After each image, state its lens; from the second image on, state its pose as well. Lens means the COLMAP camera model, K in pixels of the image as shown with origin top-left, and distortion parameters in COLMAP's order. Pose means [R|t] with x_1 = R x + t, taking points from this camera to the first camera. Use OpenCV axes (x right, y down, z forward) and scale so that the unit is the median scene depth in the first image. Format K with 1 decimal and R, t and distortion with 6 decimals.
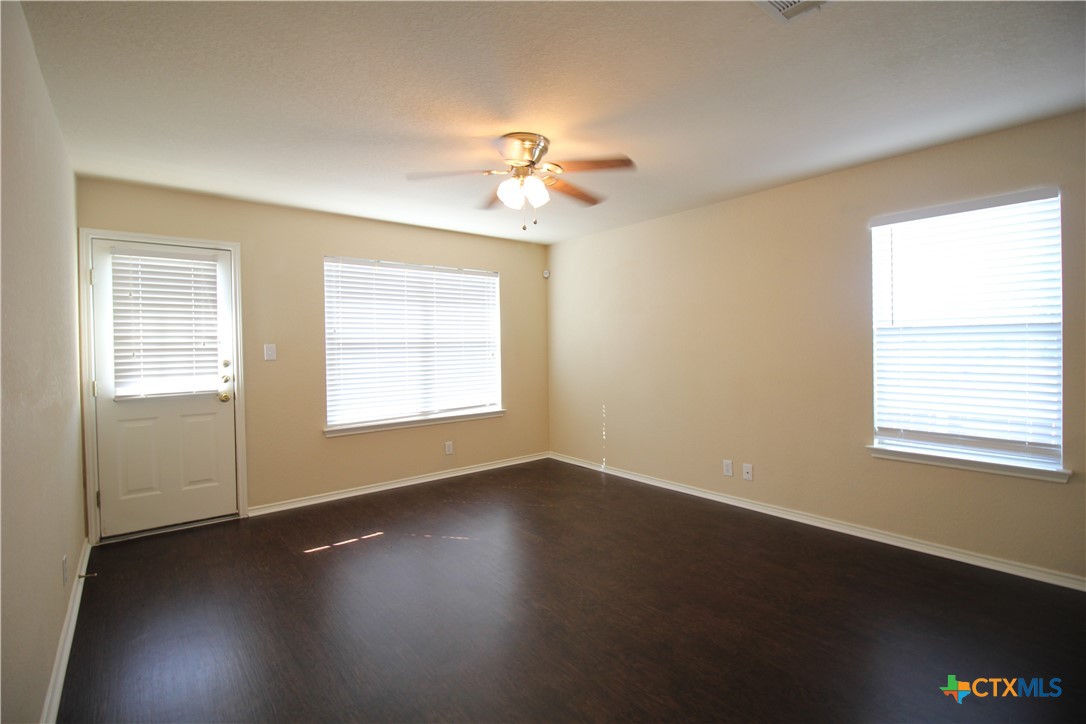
lens RADIAL K [[503.1, 0, 540.8], [0, 503.1, 357.4], [0, 0, 1]] dist [-0.031059, -0.000443]
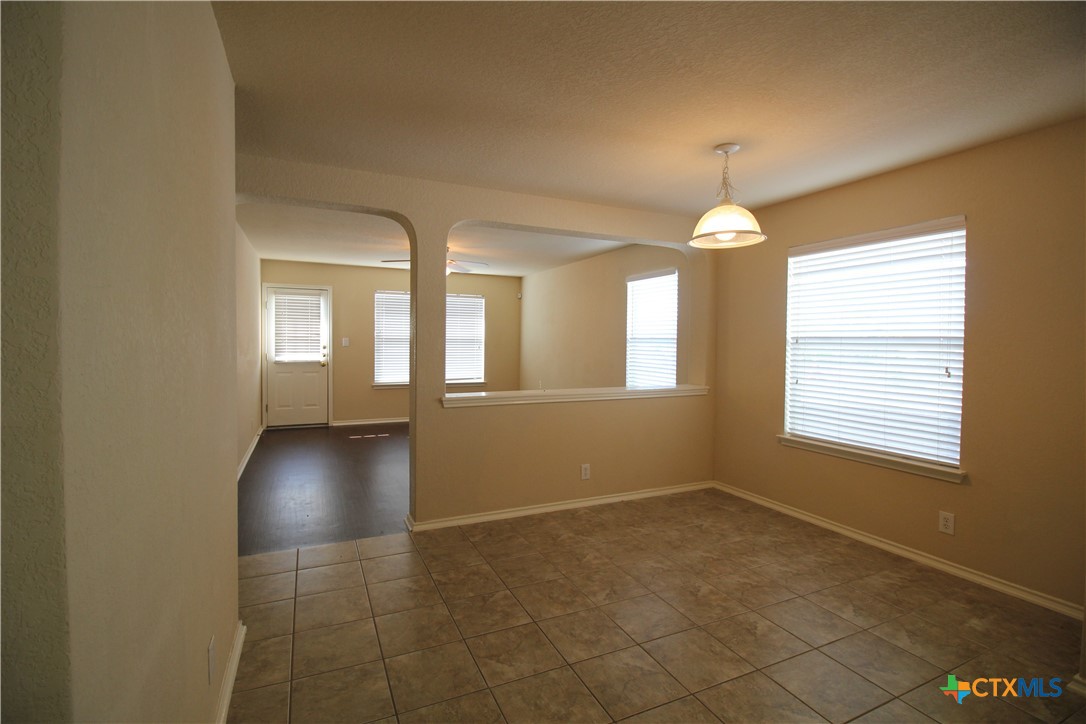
lens RADIAL K [[503.1, 0, 542.3], [0, 503.1, 362.2], [0, 0, 1]] dist [-0.031059, -0.000443]
pose [[0.968406, 0.038325, -0.246415, 0.731753], [-0.033503, 0.999157, 0.023732, -0.005090], [0.247116, -0.014727, 0.968874, -0.750746]]
